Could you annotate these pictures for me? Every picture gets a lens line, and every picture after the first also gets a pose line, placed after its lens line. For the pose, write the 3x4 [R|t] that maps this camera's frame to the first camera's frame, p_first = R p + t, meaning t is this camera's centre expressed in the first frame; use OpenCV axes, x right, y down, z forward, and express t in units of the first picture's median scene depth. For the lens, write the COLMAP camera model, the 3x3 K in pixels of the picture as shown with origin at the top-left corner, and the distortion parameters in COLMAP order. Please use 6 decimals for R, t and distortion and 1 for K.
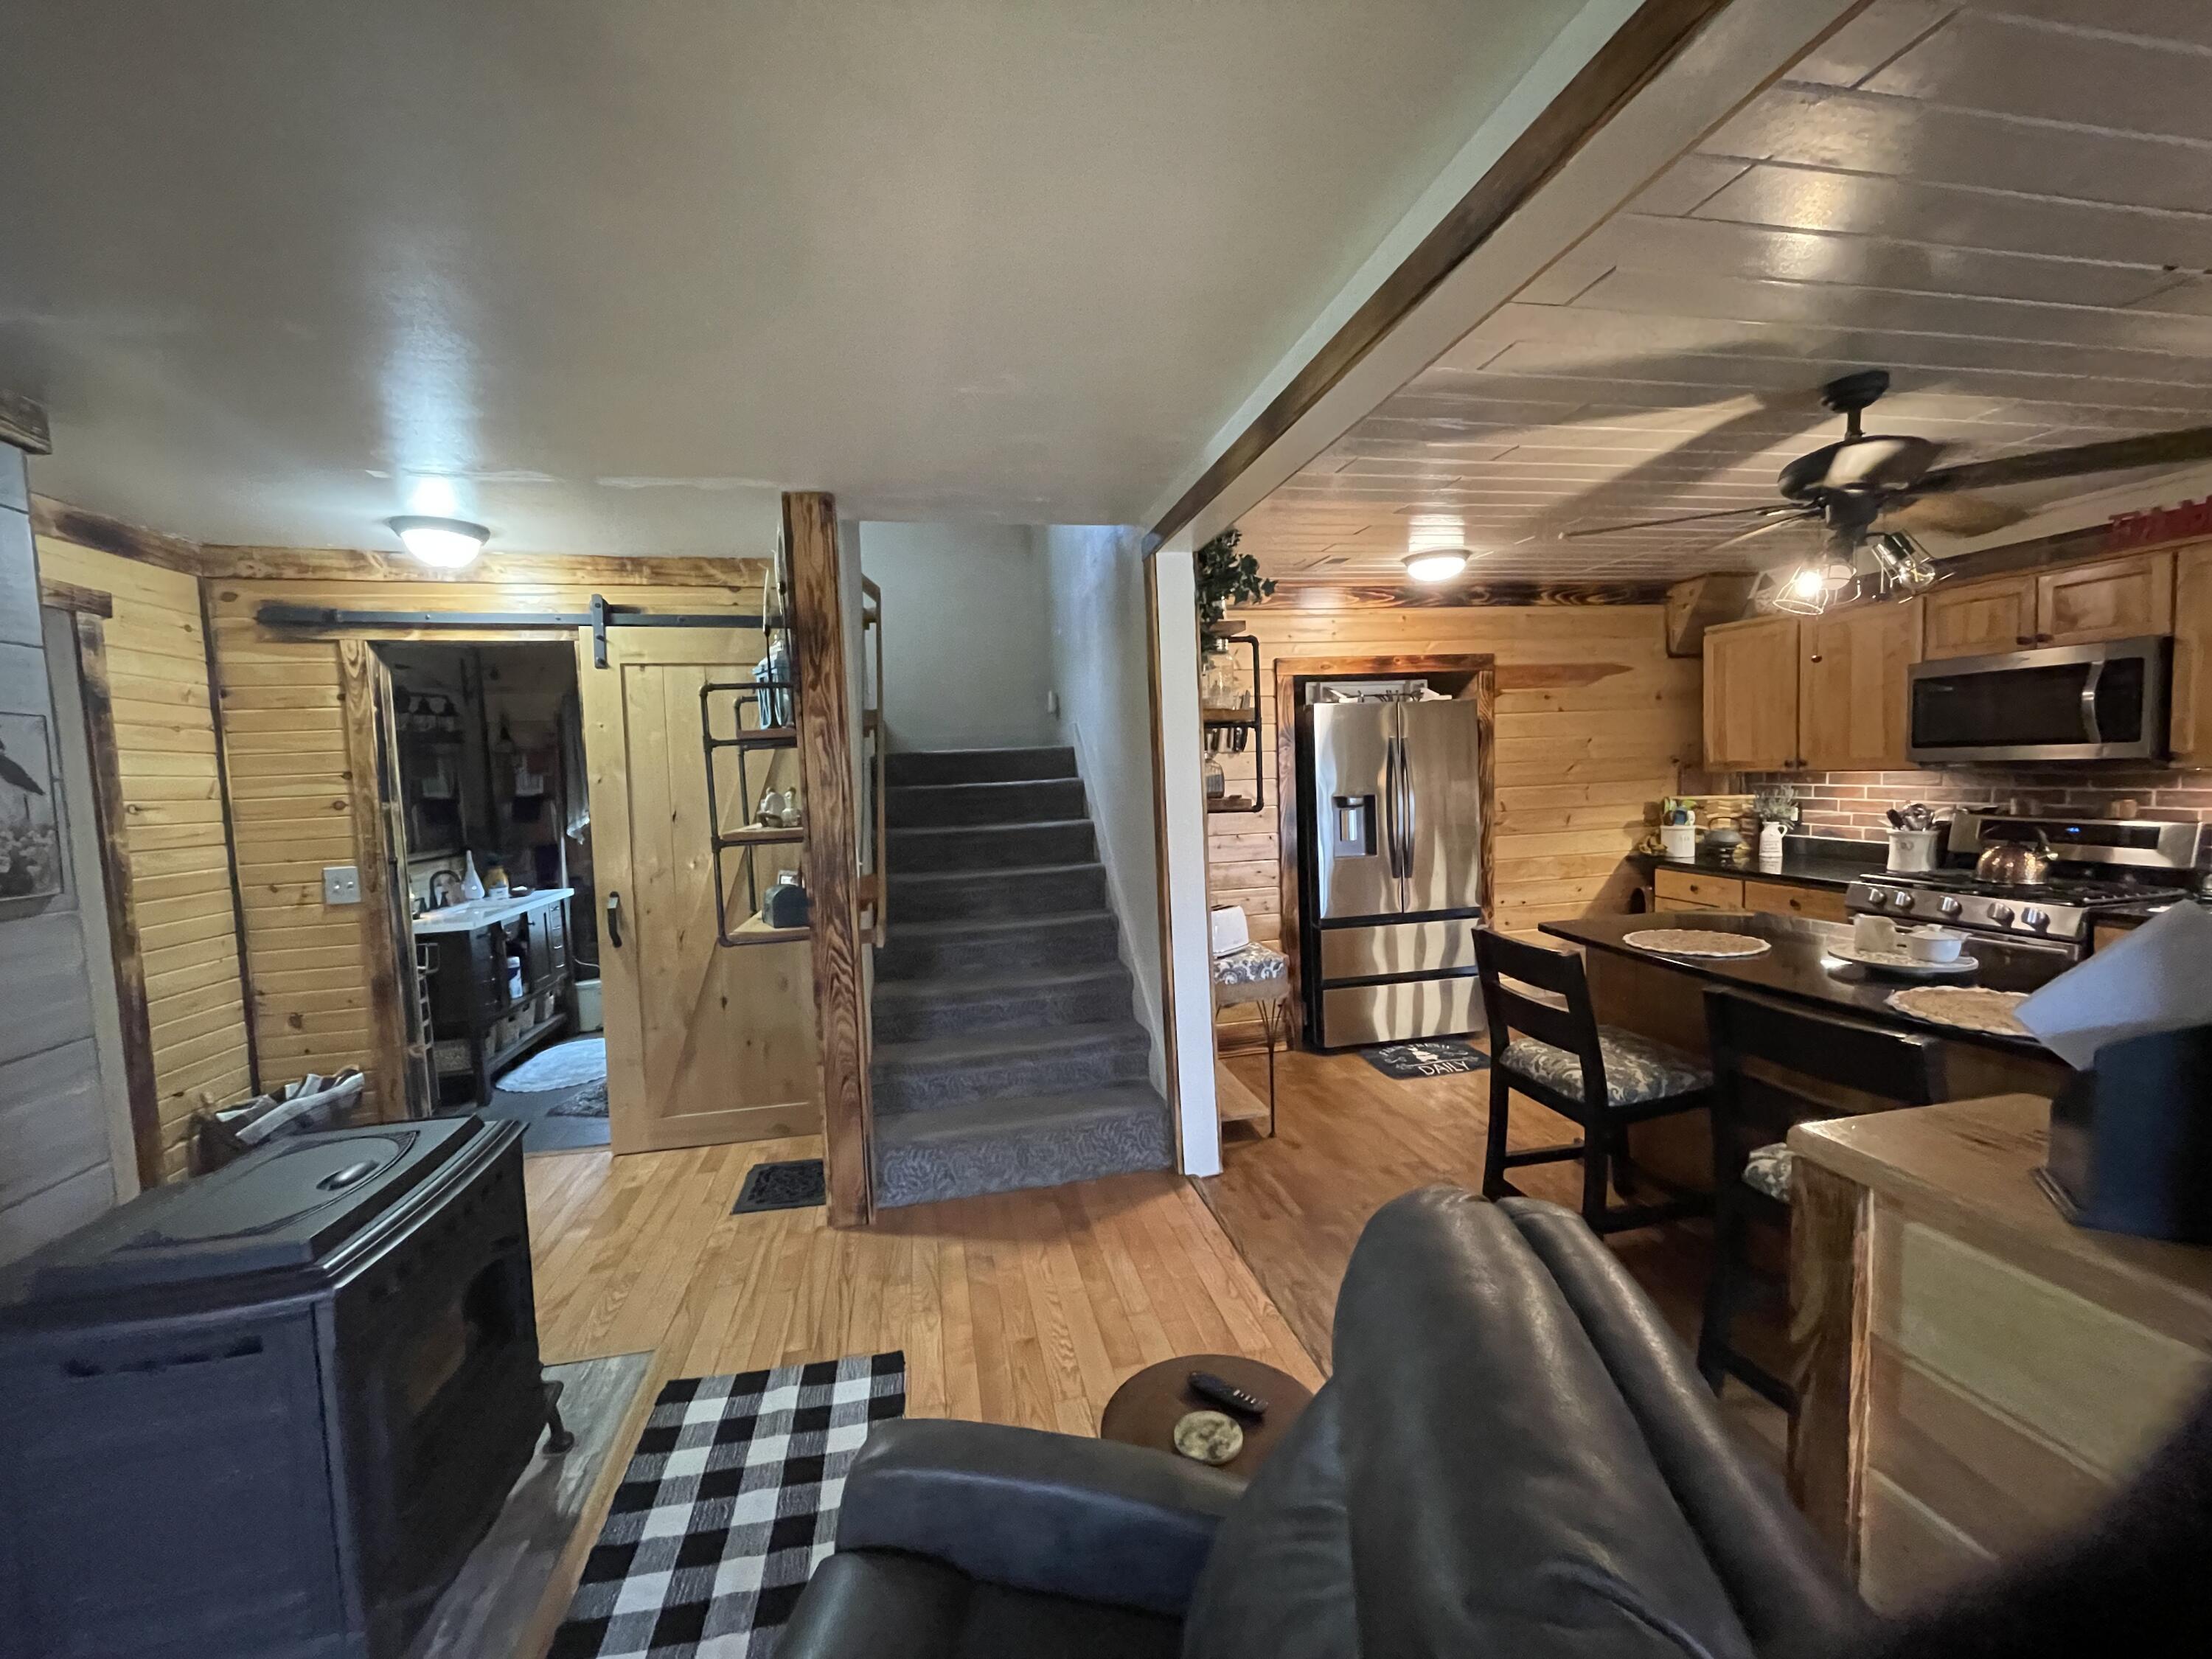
lens RADIAL K [[889.7, 0, 1099.4], [0, 889.7, 829.4], [0, 0, 1]] dist [-0.002481, 0.000049]
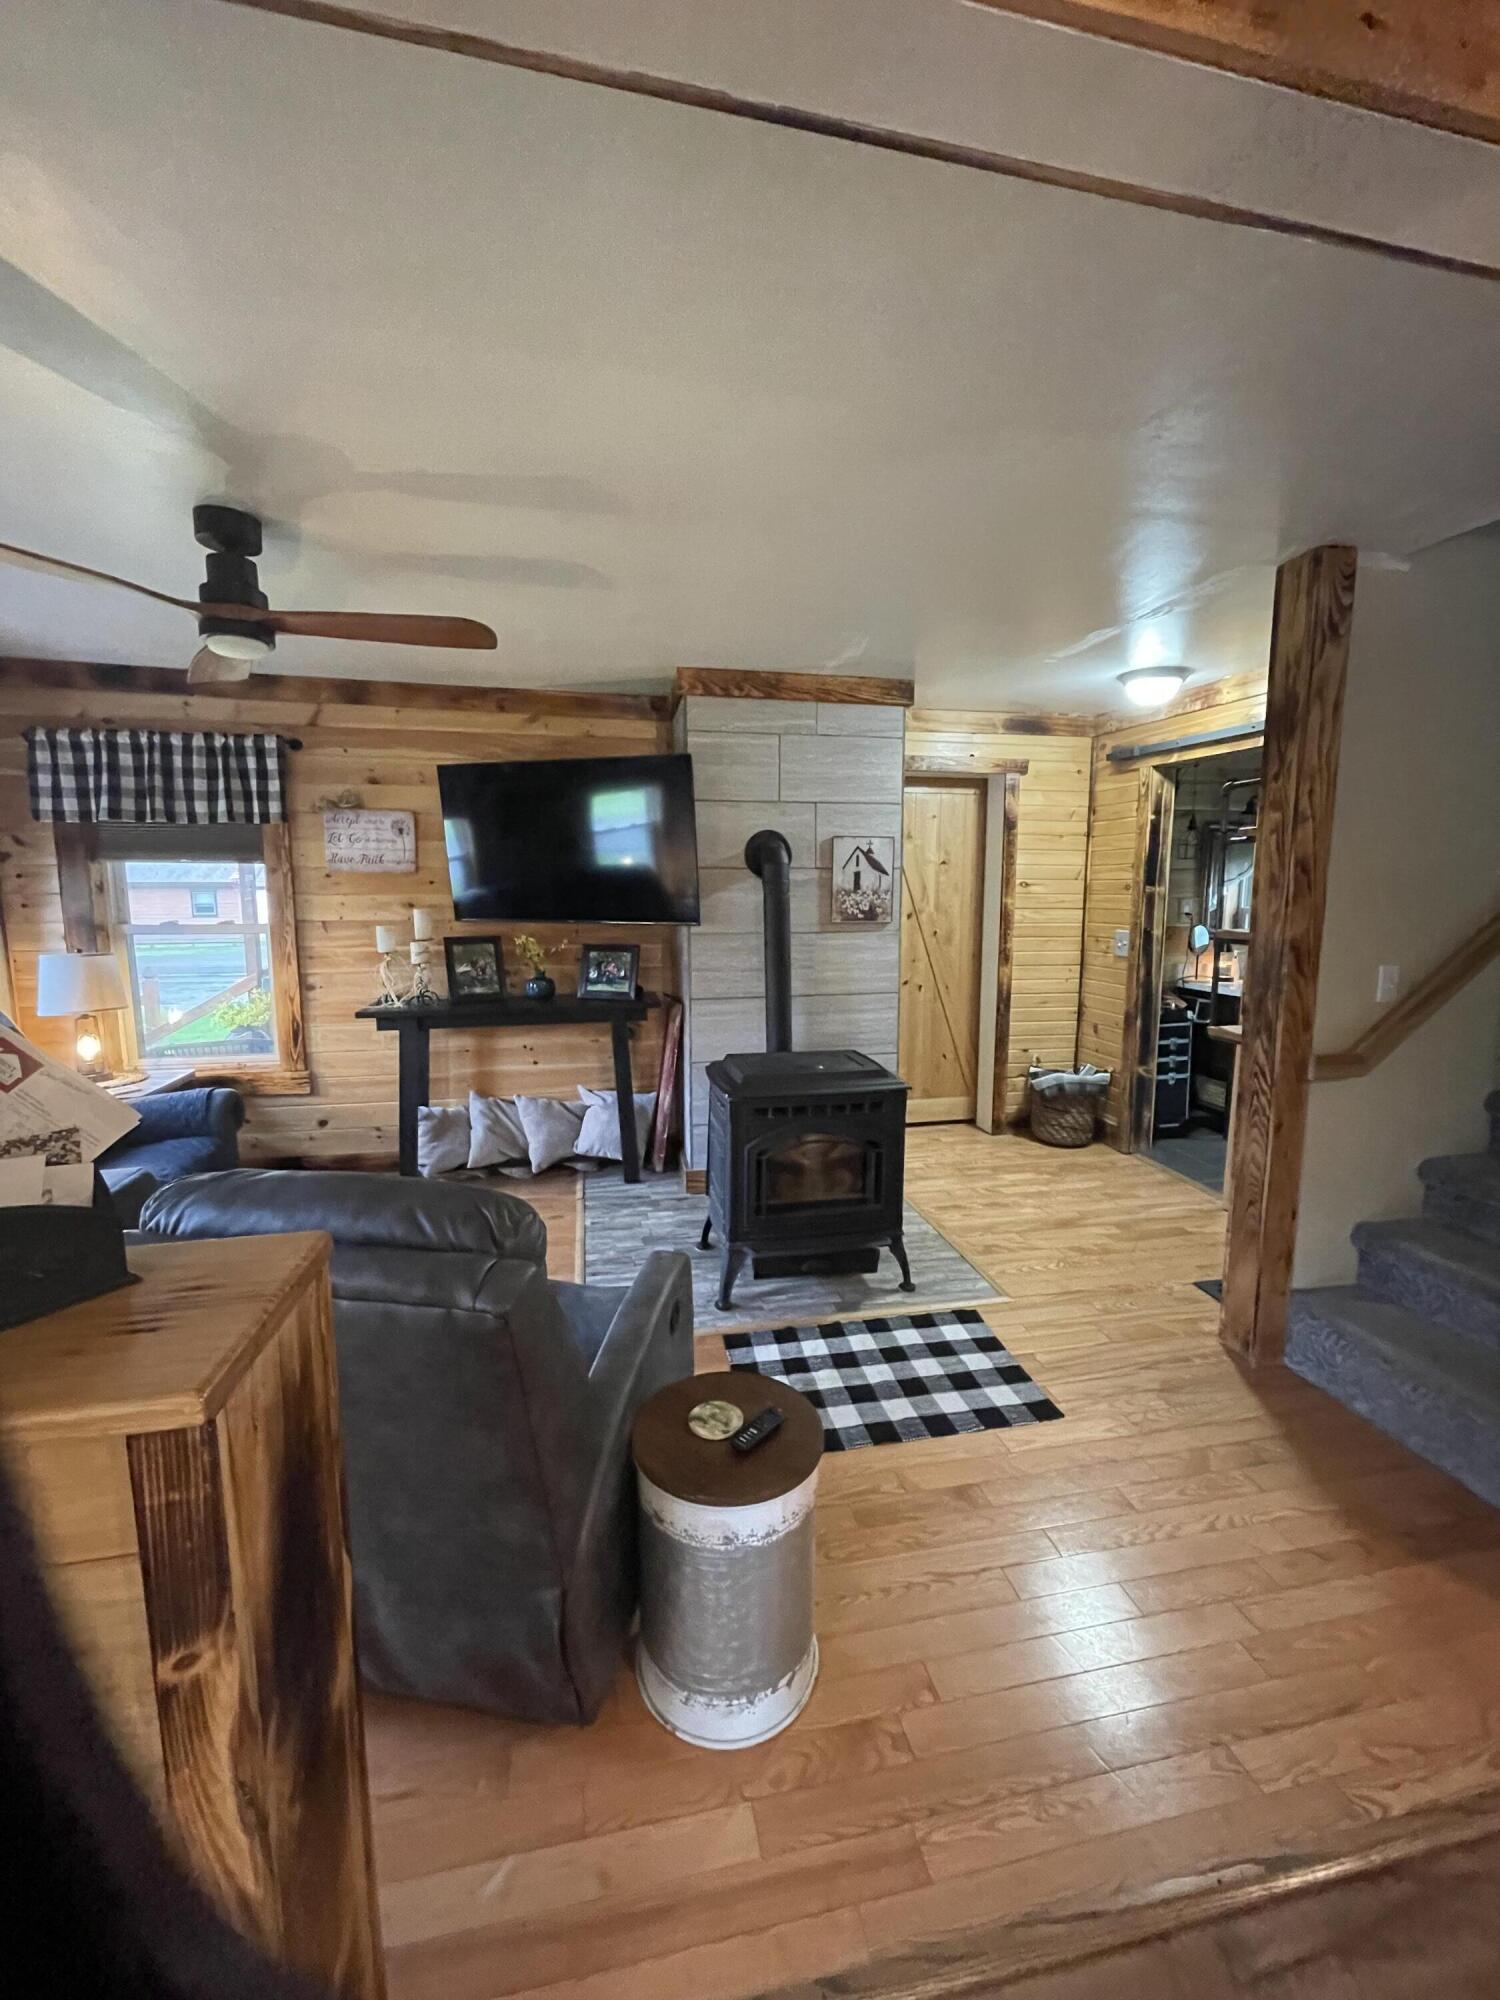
lens RADIAL K [[804.5, 0, 742.7], [0, 804.5, 986.4], [0, 0, 1]] dist [-0.002481, 0.000049]
pose [[-0.001386, 0.164137, -0.986437, 0.510776], [-0.065189, 0.984324, 0.163877, -0.047932], [0.997872, 0.064531, 0.009336, 0.442247]]
